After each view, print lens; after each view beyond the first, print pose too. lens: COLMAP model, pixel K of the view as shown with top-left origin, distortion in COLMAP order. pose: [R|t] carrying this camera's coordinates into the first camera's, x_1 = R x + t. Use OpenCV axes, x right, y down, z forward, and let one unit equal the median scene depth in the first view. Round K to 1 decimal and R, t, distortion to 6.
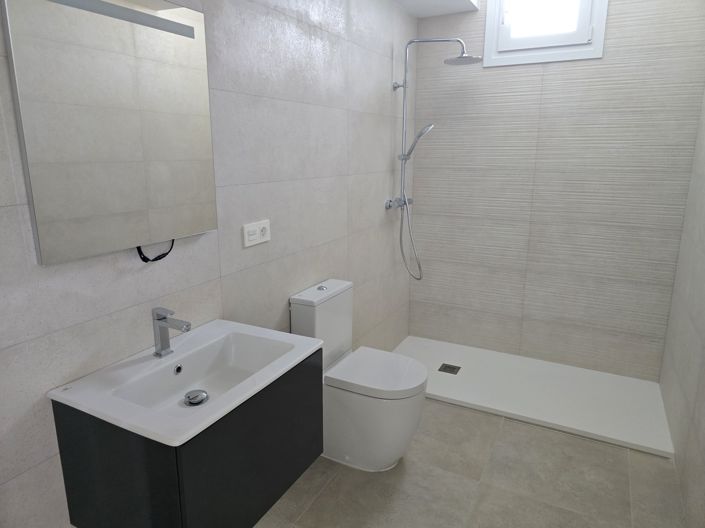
lens RADIAL K [[472.5, 0, 352.5], [0, 472.5, 264.0], [0, 0, 1]] dist [0.001011, -0.000059]
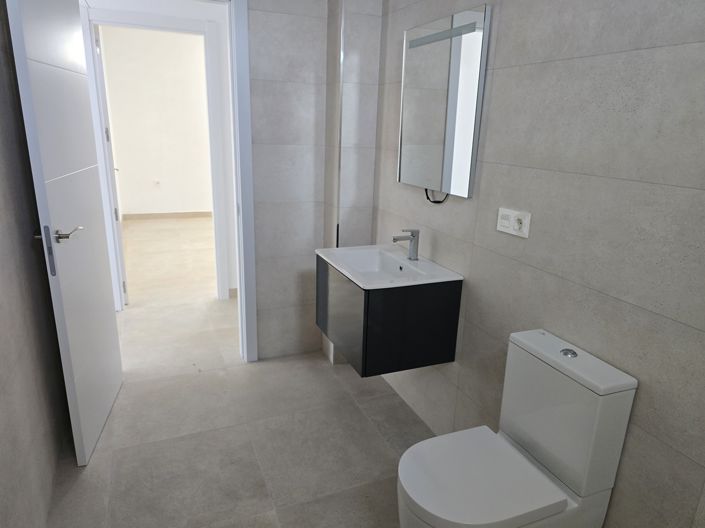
lens RADIAL K [[472.5, 0, 352.5], [0, 472.5, 264.0], [0, 0, 1]] dist [0.001011, -0.000059]
pose [[-0.637101, 0.198741, -0.744718, 0.694712], [-0.208145, 0.885930, 0.414492, -0.312789], [0.742145, 0.419082, -0.523060, 1.318203]]
